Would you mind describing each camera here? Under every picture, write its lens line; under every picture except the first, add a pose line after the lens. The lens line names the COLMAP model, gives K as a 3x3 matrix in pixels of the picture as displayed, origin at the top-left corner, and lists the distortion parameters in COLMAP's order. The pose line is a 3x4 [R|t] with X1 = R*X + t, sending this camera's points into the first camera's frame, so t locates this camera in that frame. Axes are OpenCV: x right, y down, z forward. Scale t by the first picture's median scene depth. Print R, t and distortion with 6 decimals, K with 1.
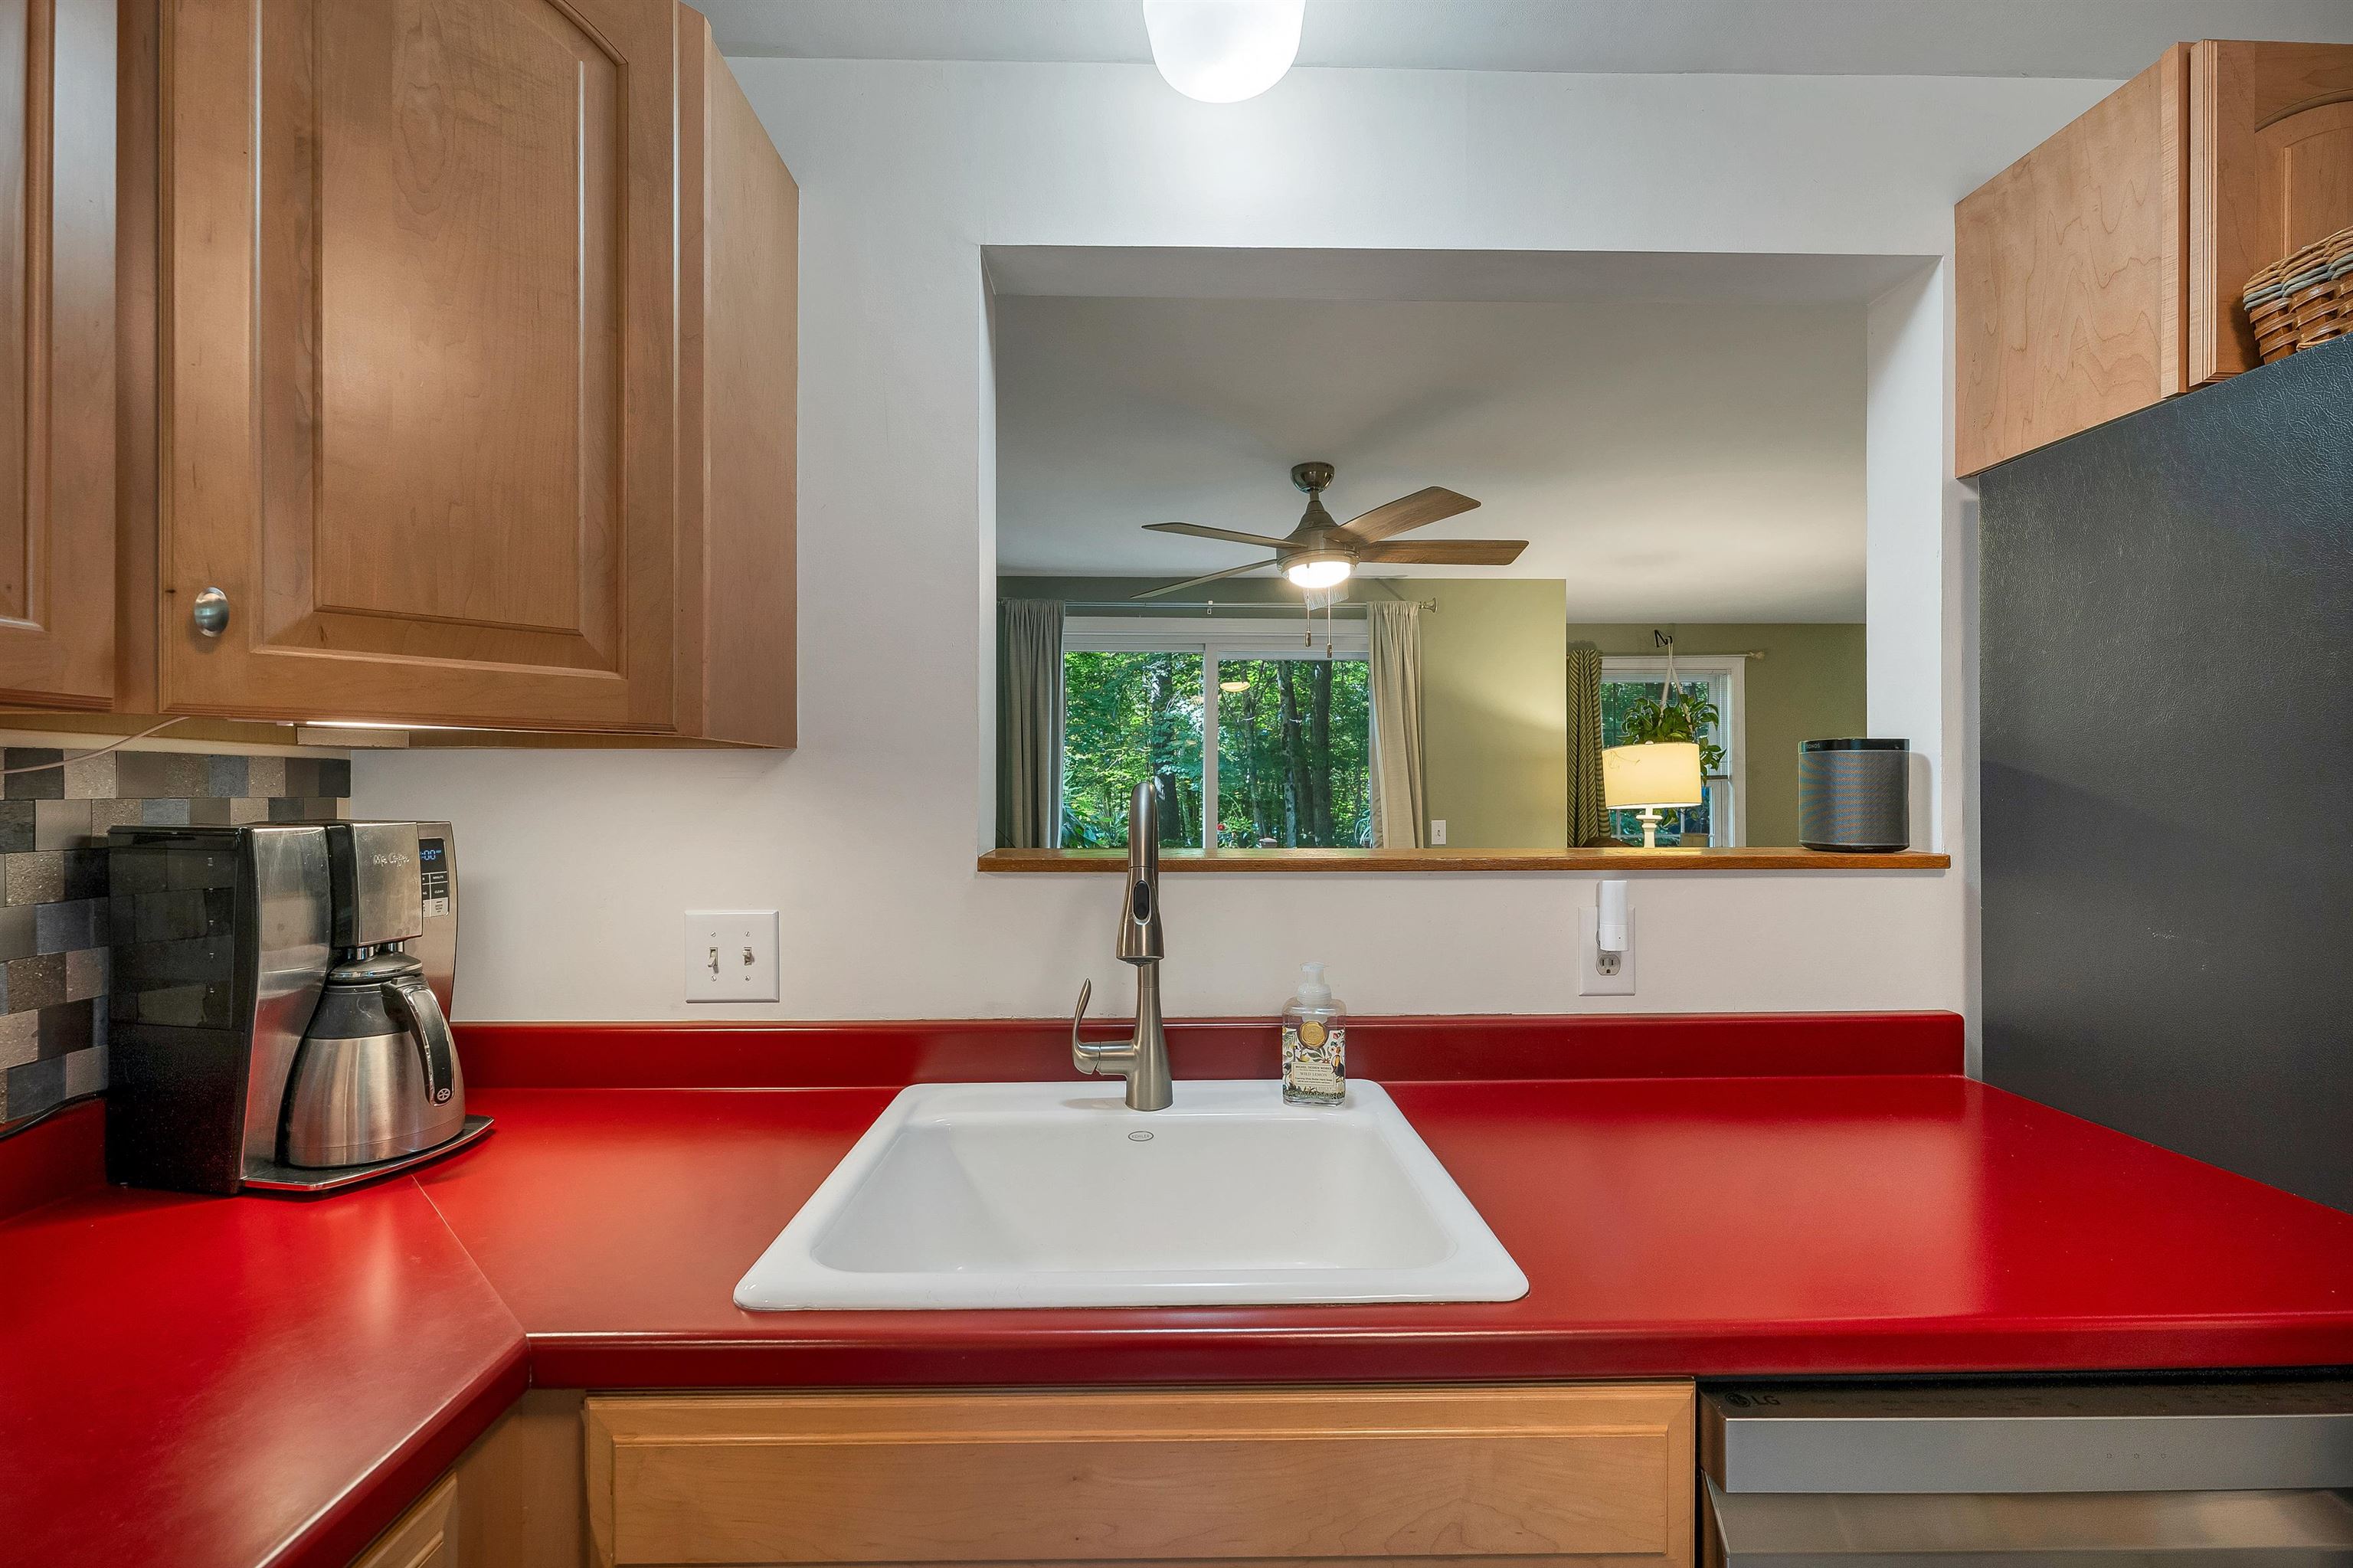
lens RADIAL K [[983.2, 0, 1178.2], [0, 983.2, 784.6], [0, 0, 1]] dist [0.001247, -0.000026]
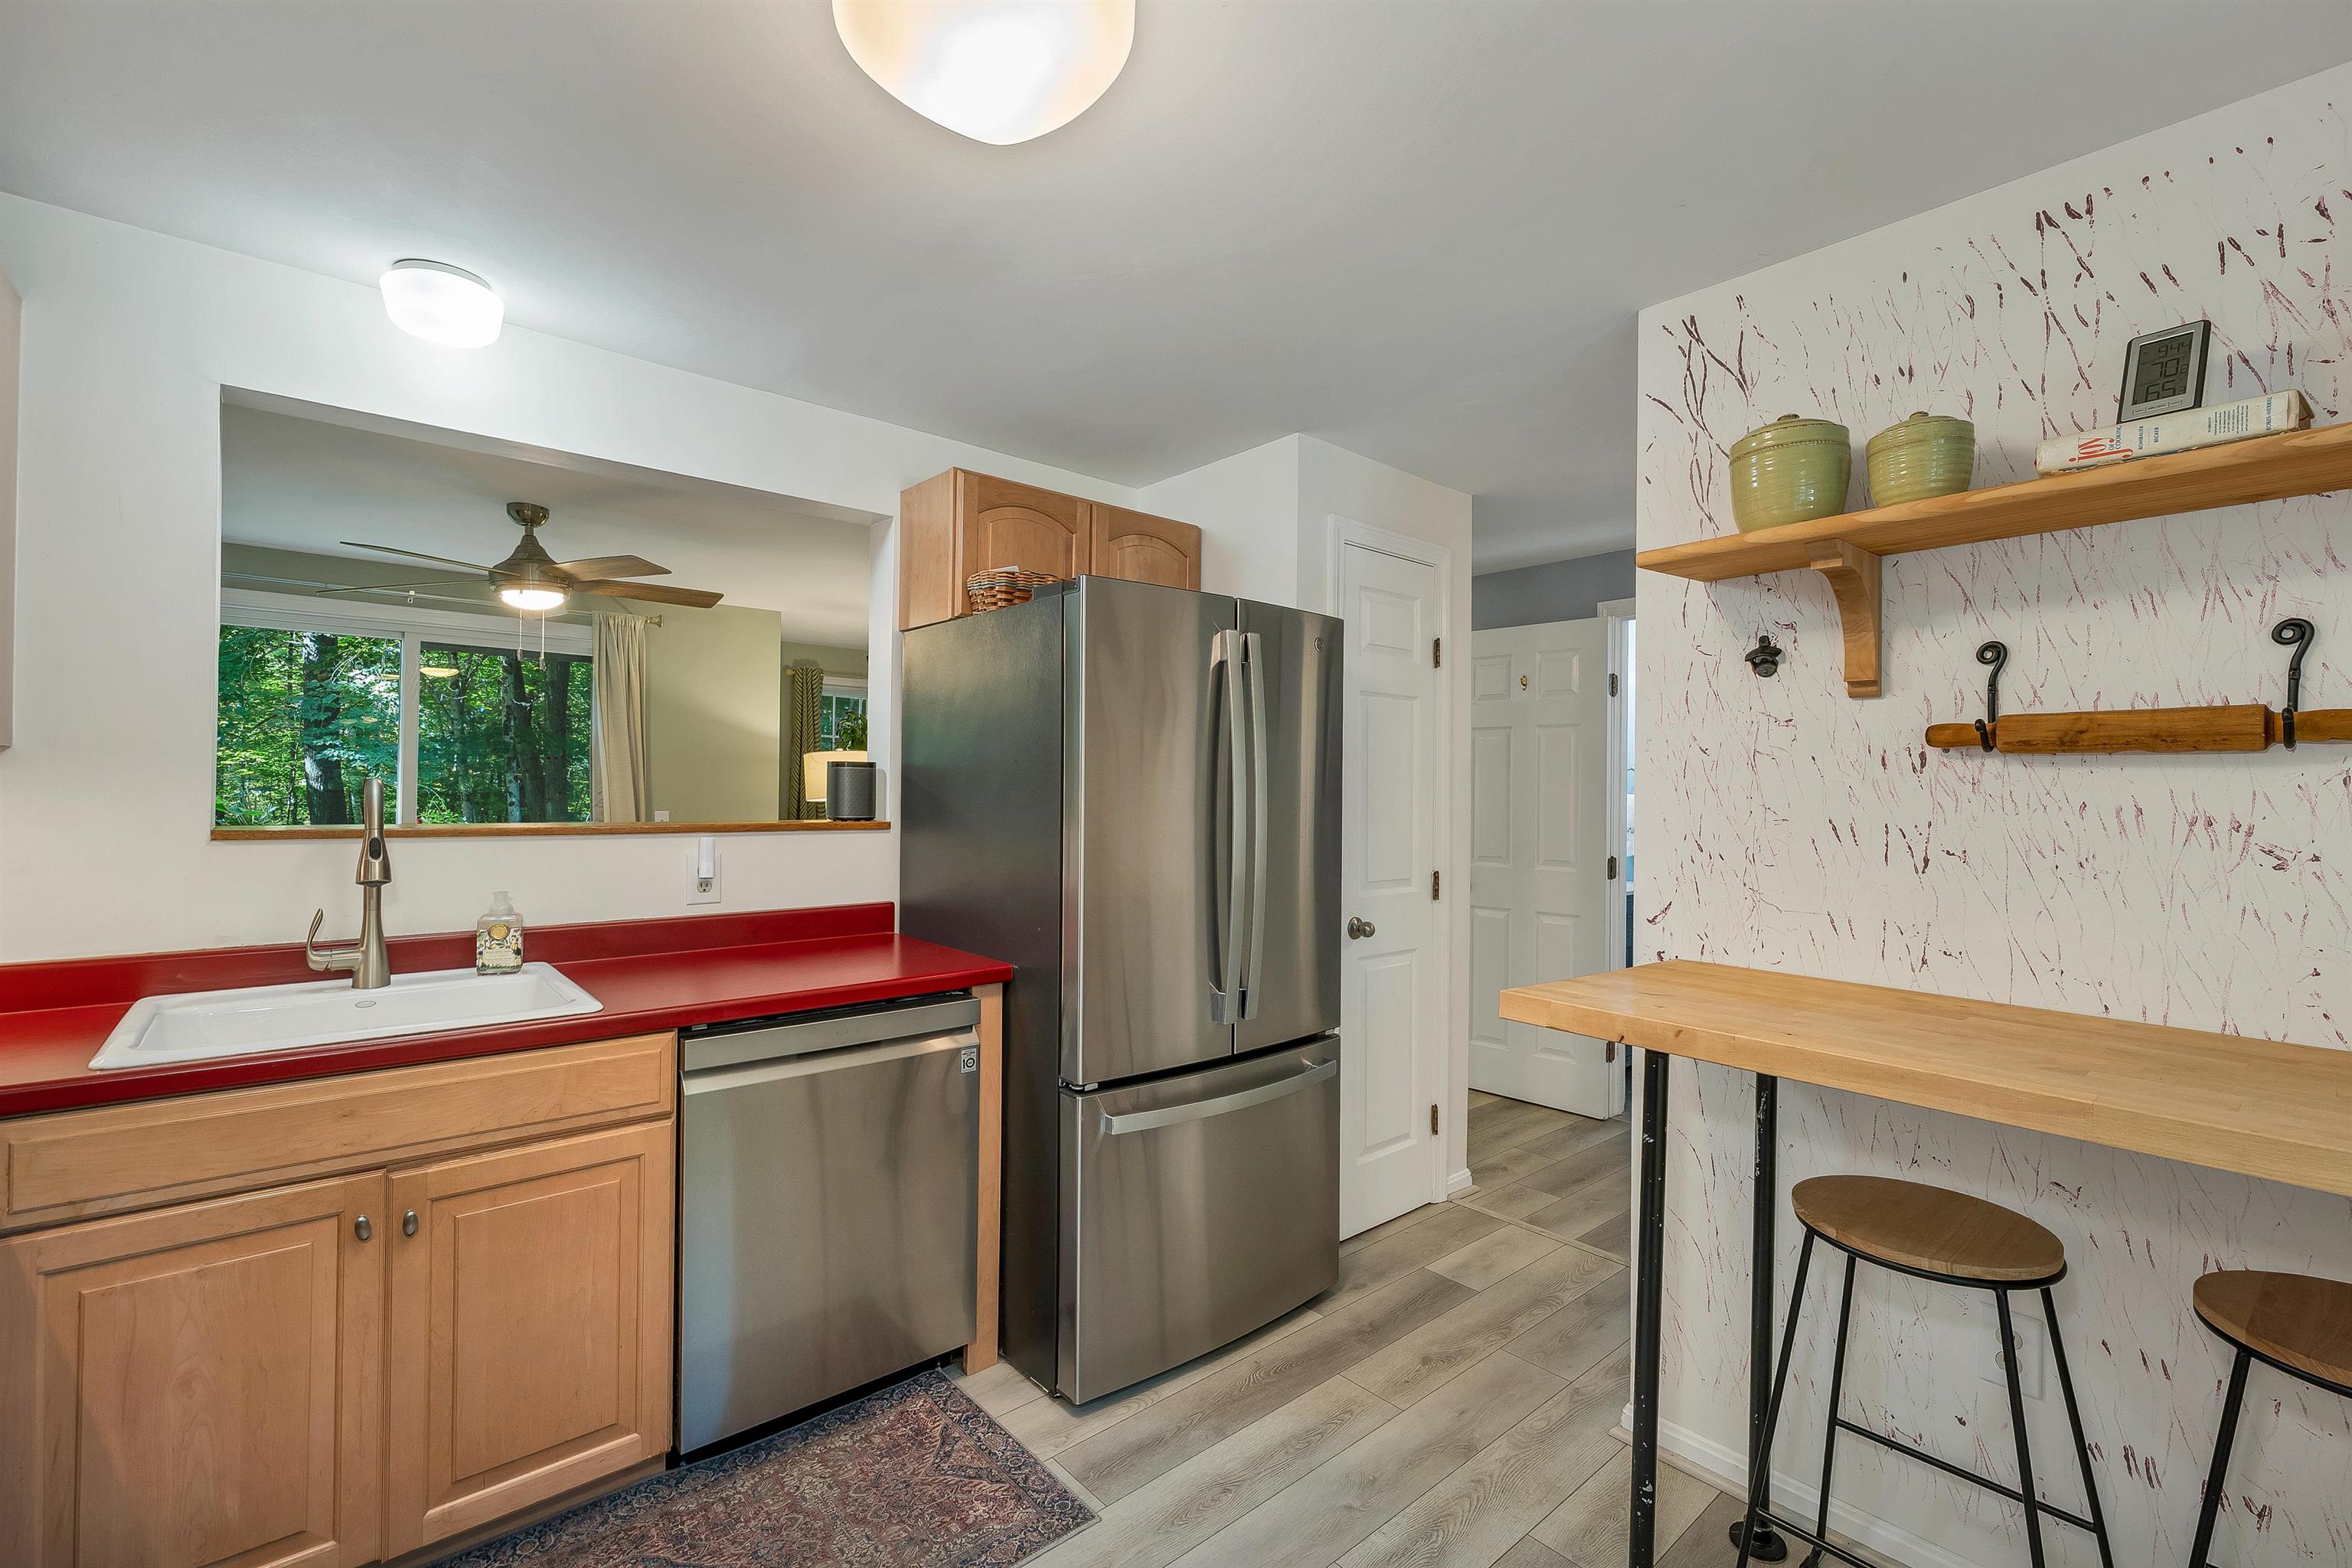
lens RADIAL K [[1008.2, 0, 1185.6], [0, 1008.2, 781.4], [0, 0, 1]] dist [0.000179, -0.000054]
pose [[0.765974, 0.015411, 0.642687, -0.030310], [-0.016631, 0.999853, -0.004154, -0.005038], [-0.642656, -0.007507, 0.766118, -0.432732]]
